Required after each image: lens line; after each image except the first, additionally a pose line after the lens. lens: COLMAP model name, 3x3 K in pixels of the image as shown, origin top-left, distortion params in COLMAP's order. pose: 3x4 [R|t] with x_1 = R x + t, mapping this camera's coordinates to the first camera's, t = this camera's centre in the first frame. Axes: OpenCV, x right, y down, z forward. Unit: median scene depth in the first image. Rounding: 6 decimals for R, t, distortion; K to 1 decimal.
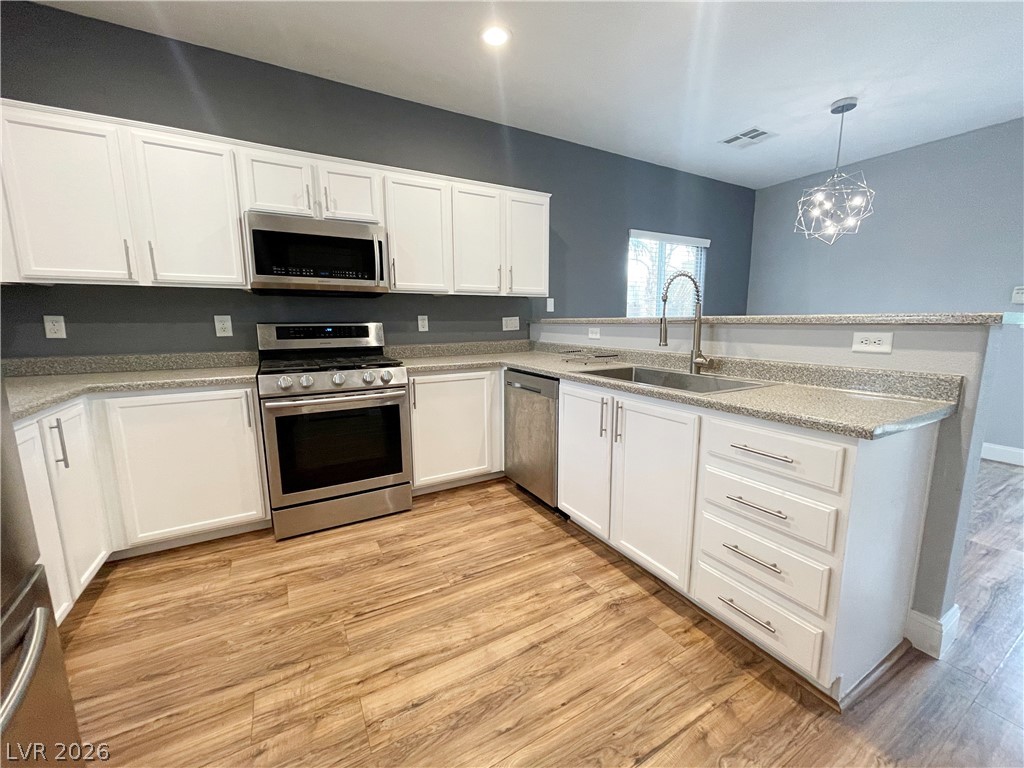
lens RADIAL K [[415.0, 0, 514.6], [0, 415.0, 380.9], [0, 0, 1]] dist [0.000420, 0.000068]
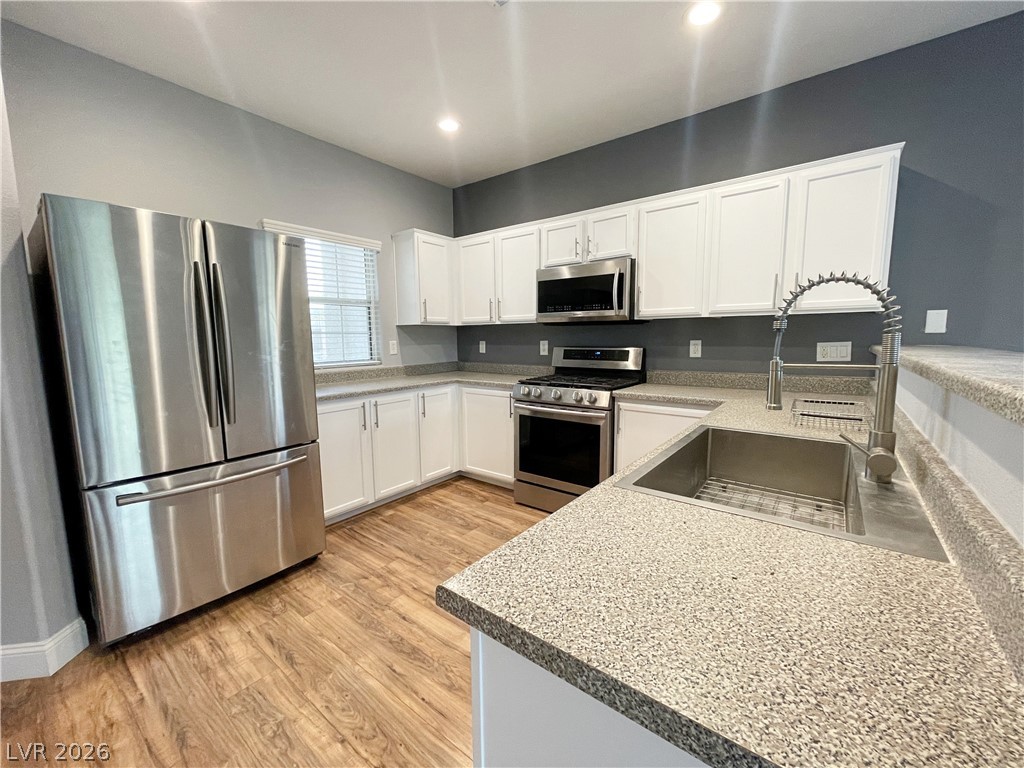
lens RADIAL K [[415.0, 0, 514.6], [0, 415.0, 380.9], [0, 0, 1]] dist [0.000420, 0.000068]
pose [[0.384522, 0.102269, -0.917433, 0.678239], [-0.125708, 0.990387, 0.057714, -0.103041], [0.914517, 0.093136, 0.393681, 0.409551]]
